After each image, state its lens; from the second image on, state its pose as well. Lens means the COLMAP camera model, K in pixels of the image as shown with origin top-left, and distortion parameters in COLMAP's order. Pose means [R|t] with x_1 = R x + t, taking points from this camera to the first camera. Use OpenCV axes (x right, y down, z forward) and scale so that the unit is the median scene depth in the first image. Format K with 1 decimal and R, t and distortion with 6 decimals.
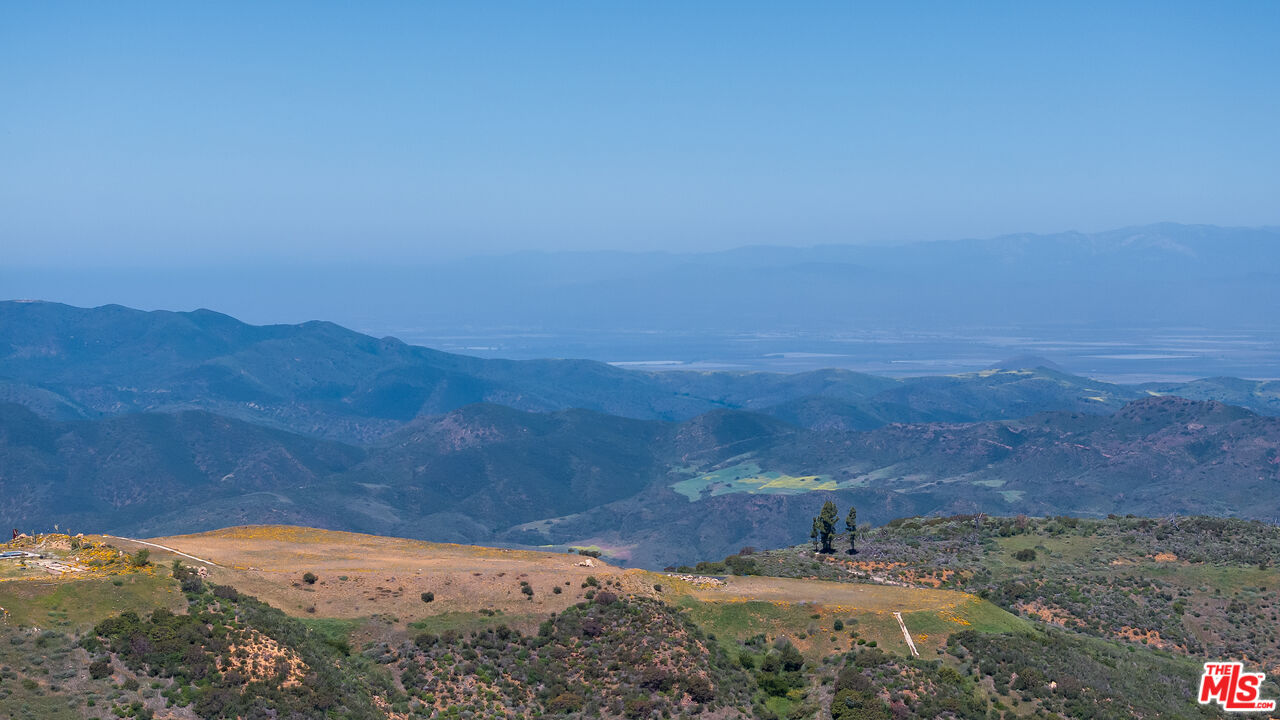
lens RADIAL K [[2471.5, 0, 646.4], [0, 2471.5, 357.0], [0, 0, 1]] dist [0.068244, 0.000000]
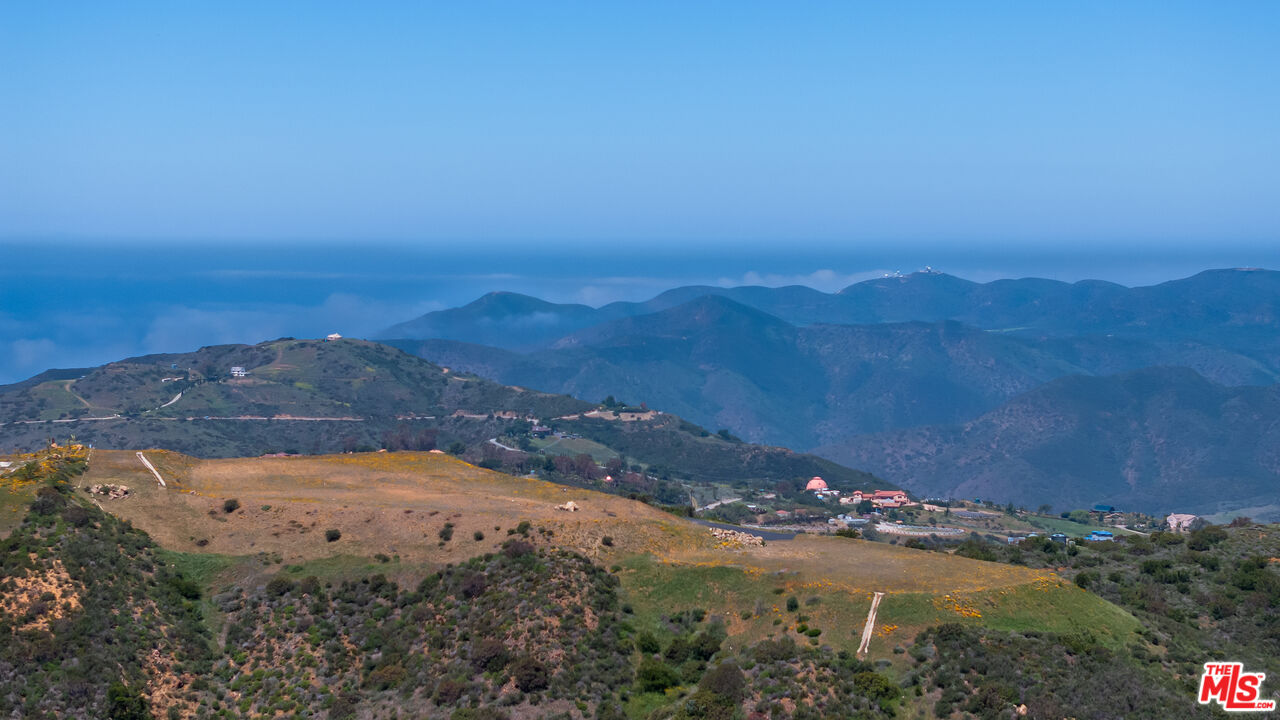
lens RADIAL K [[2471.5, 0, 644.9], [0, 2471.5, 364.2], [0, 0, 1]] dist [0.068244, 0.000000]
pose [[0.888591, 0.023712, -0.458088, 0.246636], [-0.016136, 0.999661, 0.020445, 0.015071], [0.458417, -0.010776, 0.888672, 0.216935]]
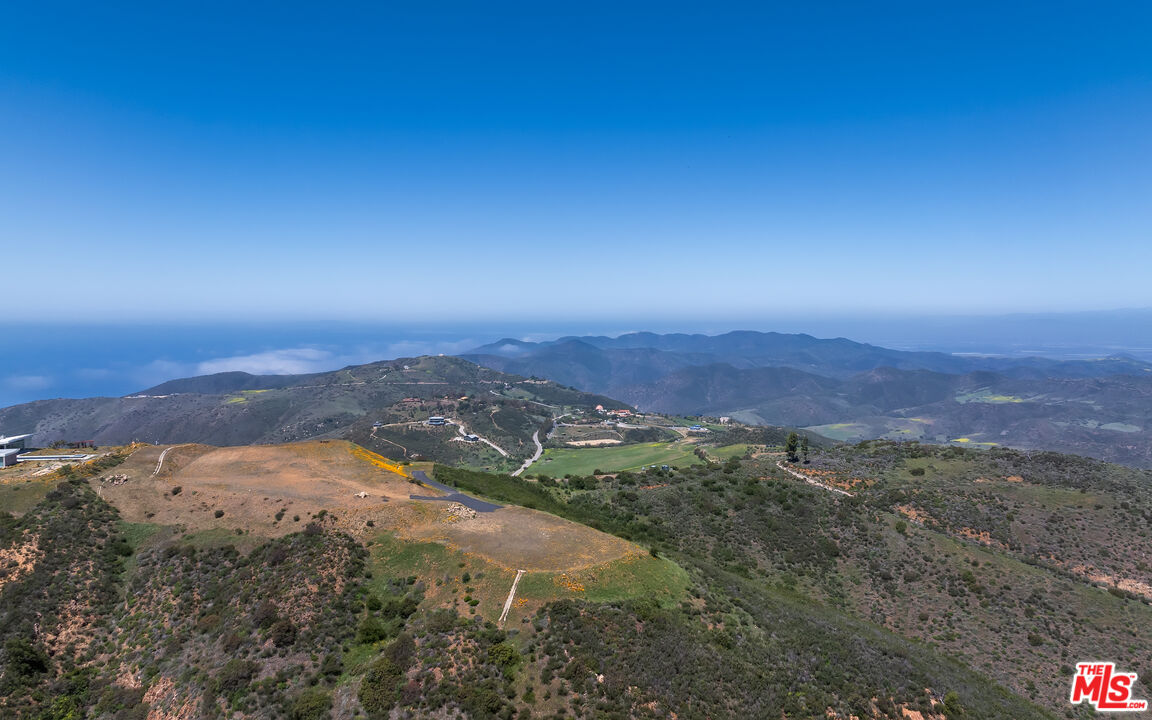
lens RADIAL K [[800.1, 0, 576.3], [0, 800.1, 352.3], [0, 0, 1]] dist [-0.043068, 0.015103]
pose [[0.901476, 0.017017, -0.432494, 0.185421], [-0.014787, 0.999854, 0.008519, 0.000255], [0.432576, -0.001284, 0.901596, 0.456248]]
